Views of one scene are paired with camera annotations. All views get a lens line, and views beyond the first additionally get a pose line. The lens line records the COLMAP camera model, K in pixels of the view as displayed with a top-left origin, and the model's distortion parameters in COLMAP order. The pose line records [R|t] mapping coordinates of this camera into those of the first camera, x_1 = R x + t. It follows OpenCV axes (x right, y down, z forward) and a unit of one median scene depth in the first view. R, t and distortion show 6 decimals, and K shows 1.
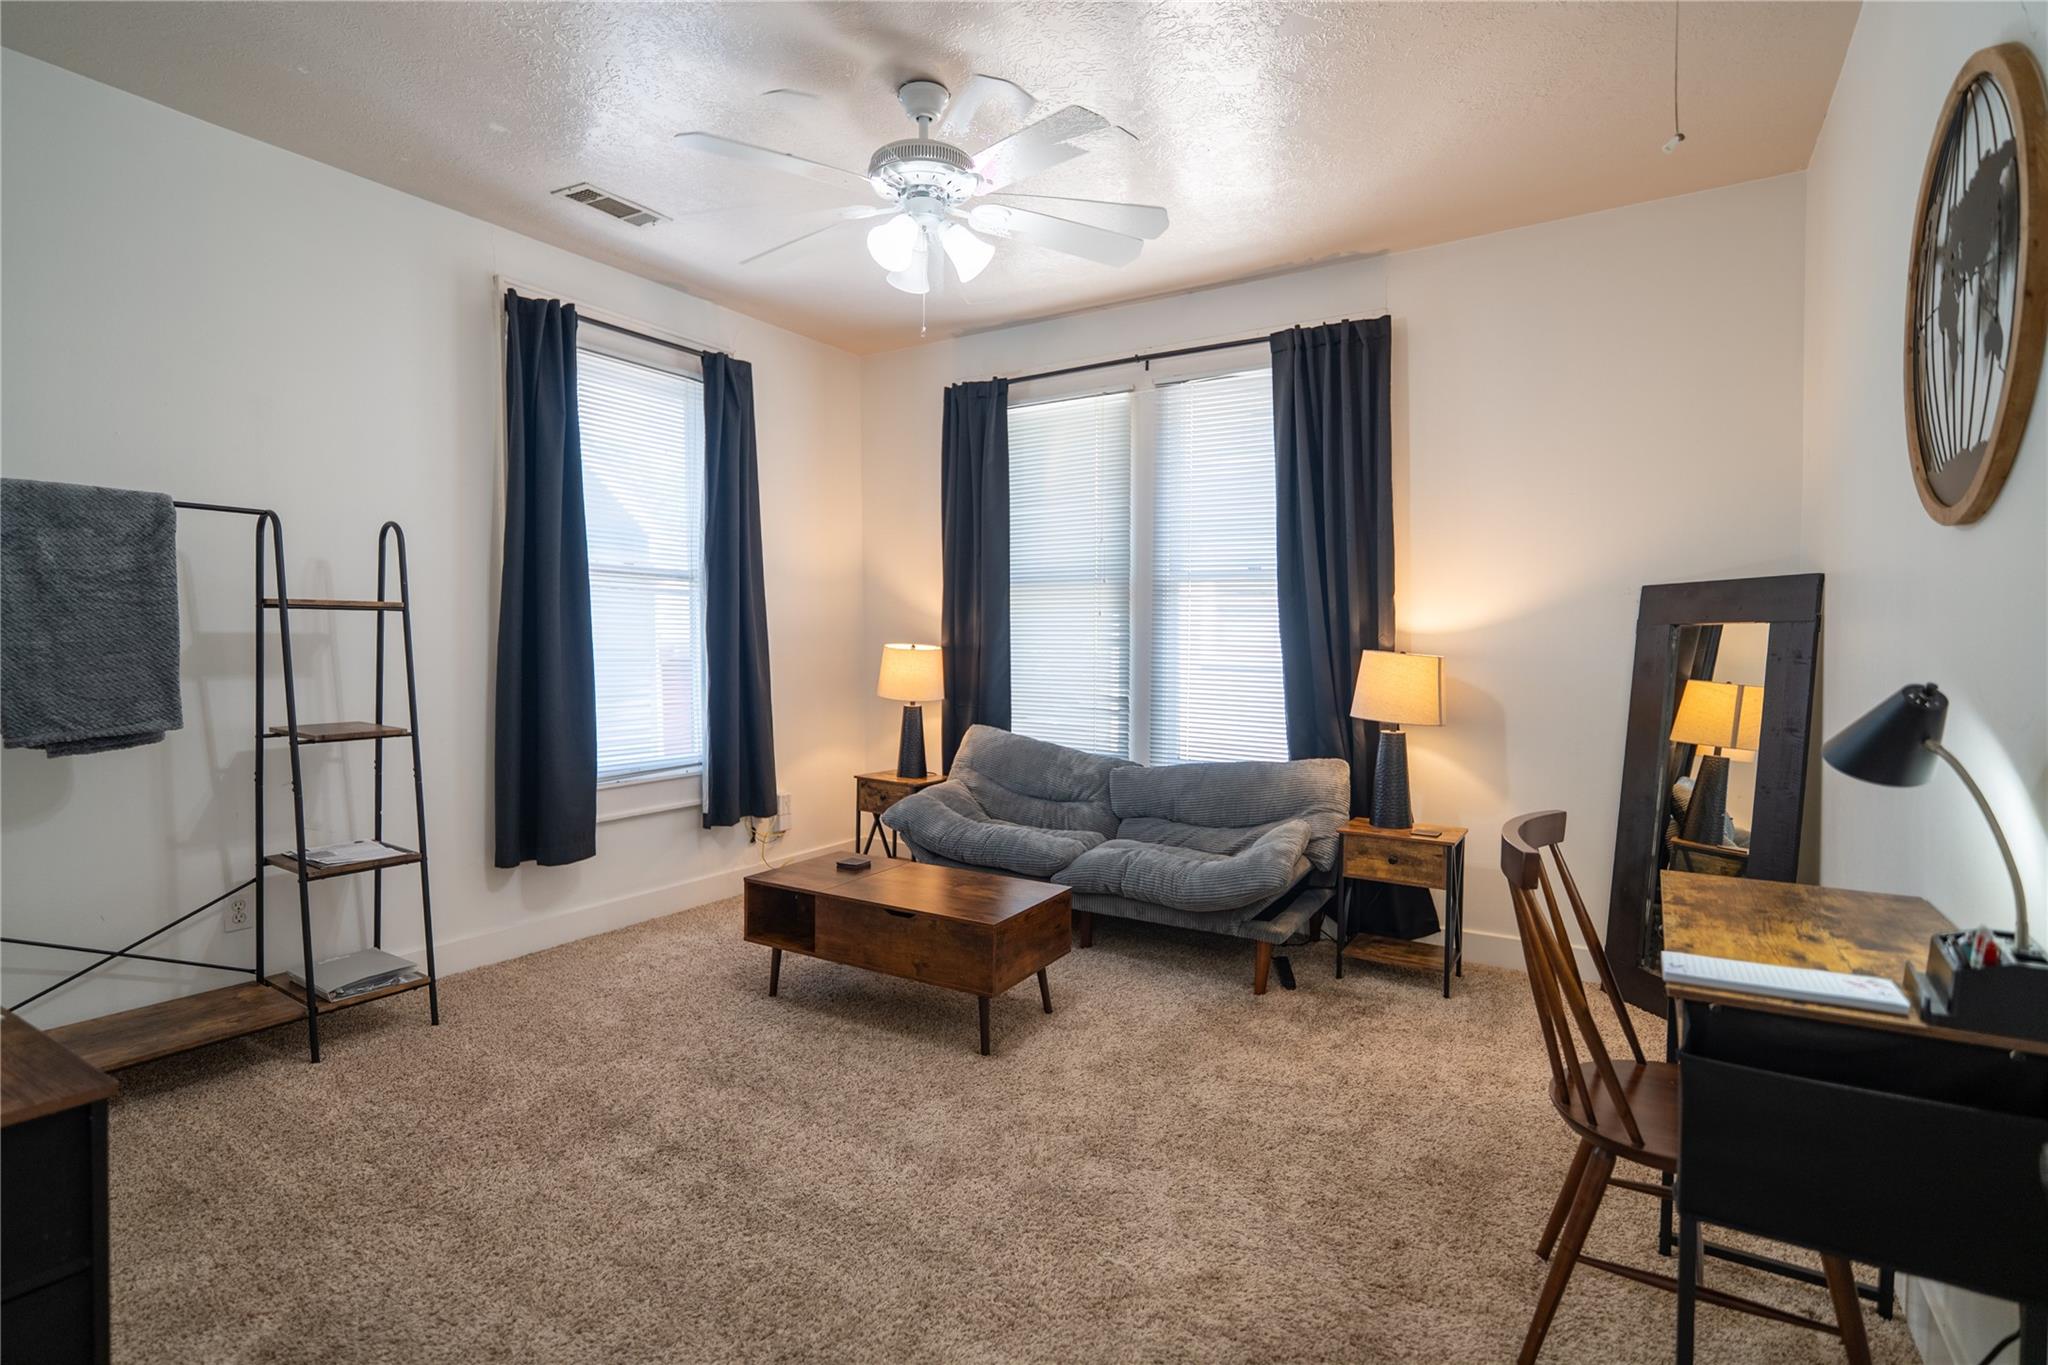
lens RADIAL K [[946.3, 0, 1015.9], [0, 946.3, 672.4], [0, 0, 1]] dist [-0.006170, -0.000395]
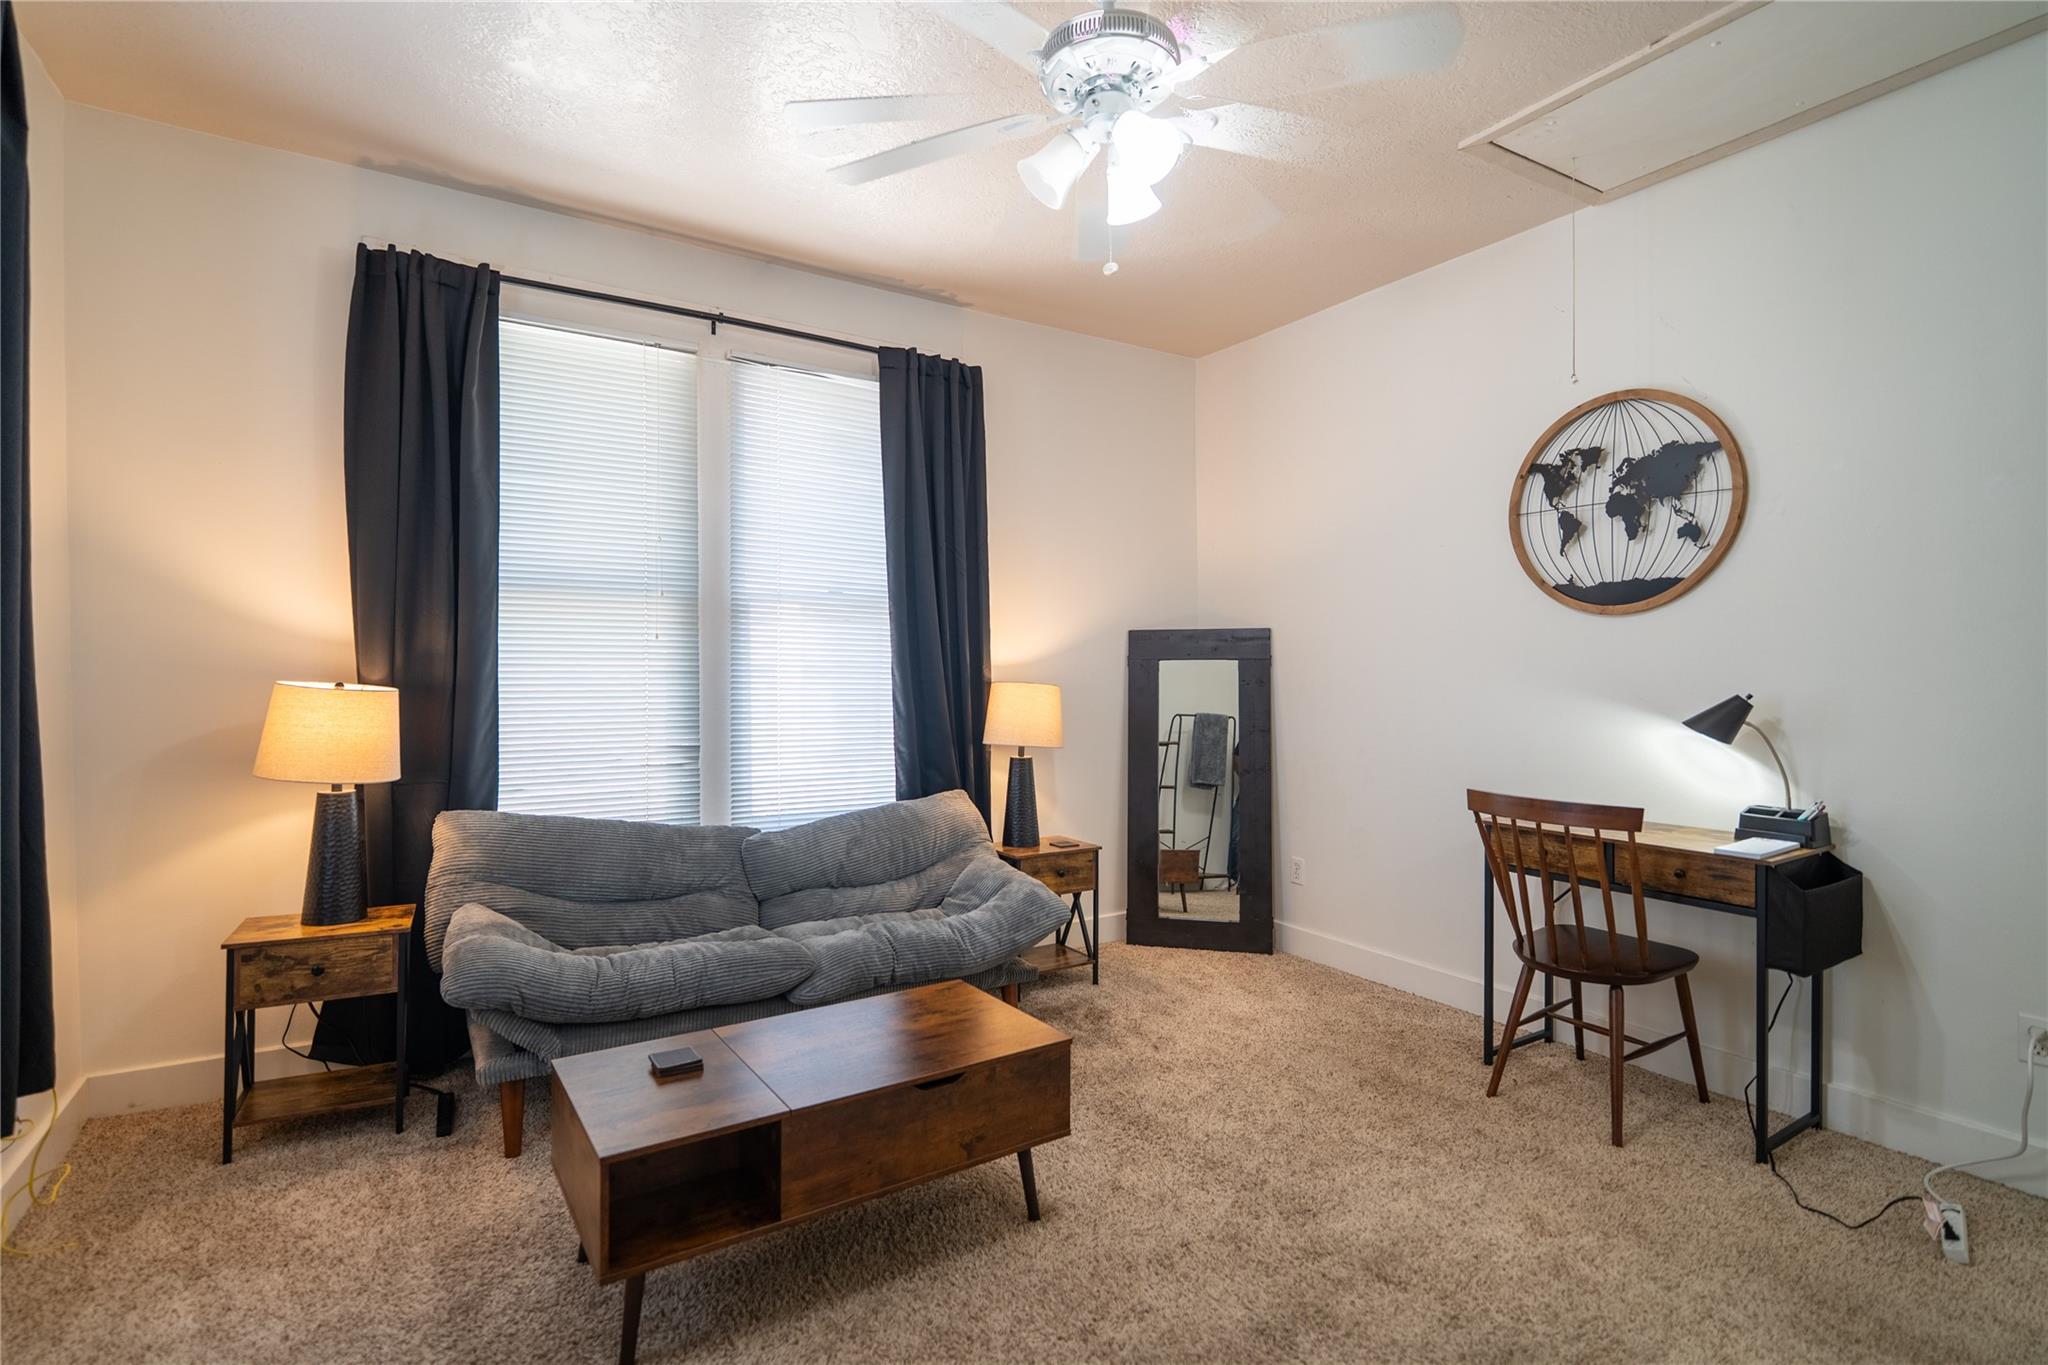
lens RADIAL K [[946.3, 0, 1015.9], [0, 946.3, 672.4], [0, 0, 1]] dist [-0.006170, -0.000395]
pose [[0.445971, -0.002196, 0.895045, -0.514450], [0.032694, 0.999370, -0.013838, -0.016767], [-0.894450, 0.035434, 0.445762, 0.475399]]
